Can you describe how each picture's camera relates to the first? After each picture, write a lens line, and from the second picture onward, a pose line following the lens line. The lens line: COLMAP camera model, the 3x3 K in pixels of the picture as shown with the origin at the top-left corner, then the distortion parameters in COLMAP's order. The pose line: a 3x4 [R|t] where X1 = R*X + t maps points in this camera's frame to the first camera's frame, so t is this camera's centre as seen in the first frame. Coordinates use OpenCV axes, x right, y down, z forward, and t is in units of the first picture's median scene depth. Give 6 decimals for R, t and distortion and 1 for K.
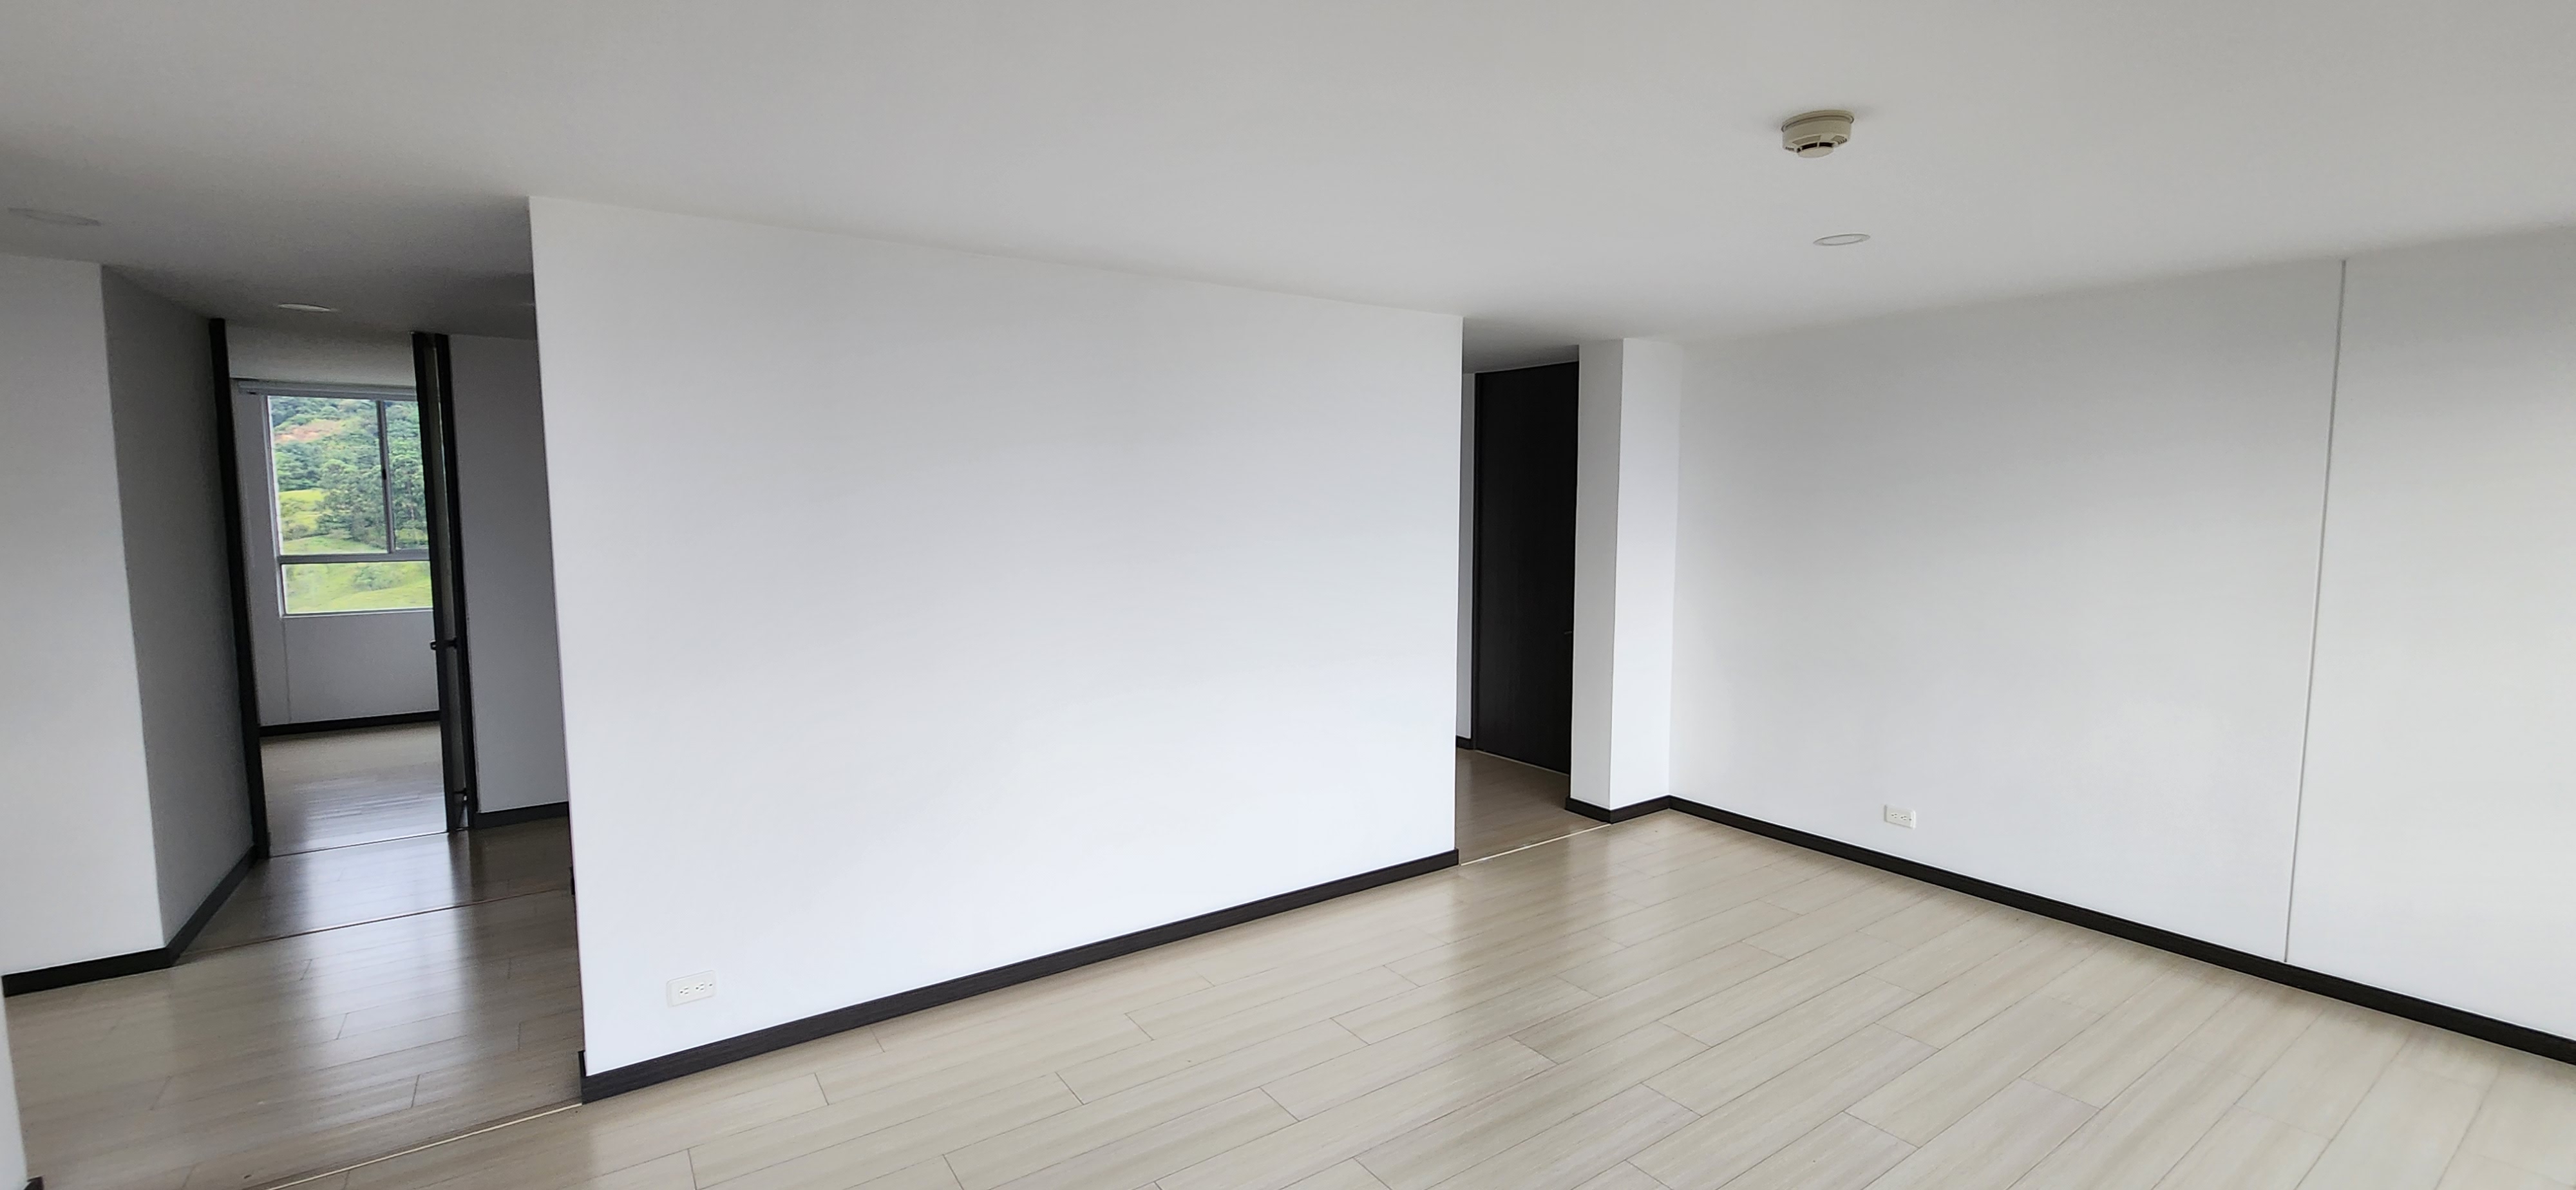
lens RADIAL K [[1052.8, 0, 1289.3], [0, 1052.8, 582.9], [0, 0, 1]] dist [0.000464, -0.000626]
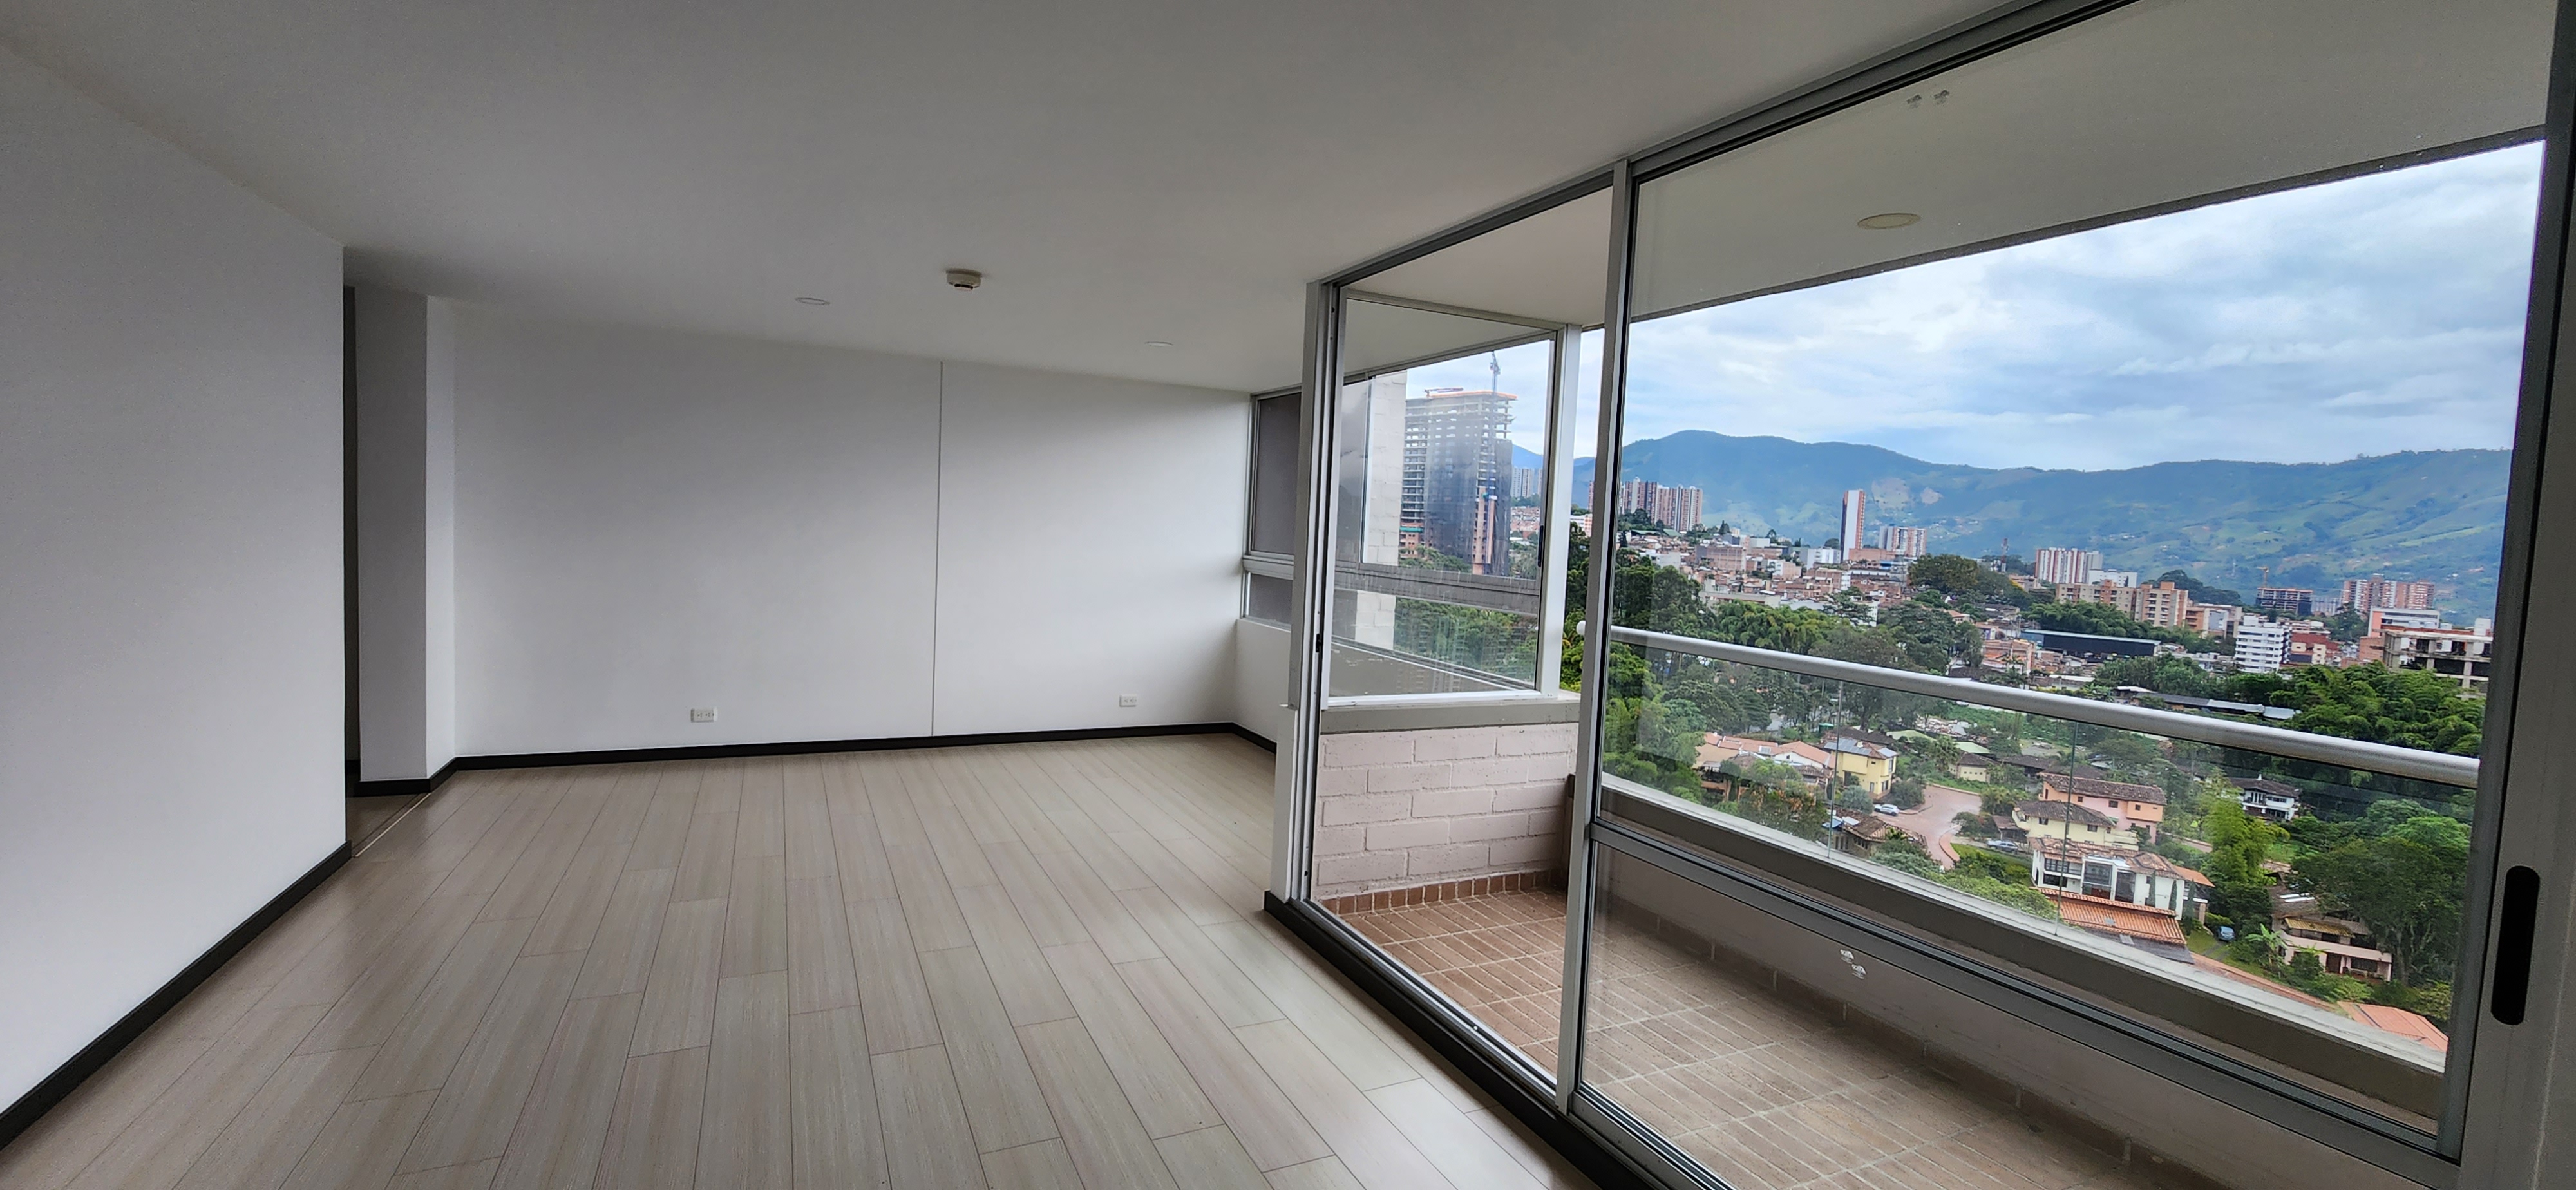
lens RADIAL K [[1052.8, 0, 1282.2], [0, 1052.8, 593.3], [0, 0, 1]] dist [0.000464, -0.000626]
pose [[0.150792, -0.054251, 0.987076, -0.644738], [0.037115, 0.998100, 0.049187, 0.032590], [-0.987869, 0.029218, 0.152519, 0.081450]]
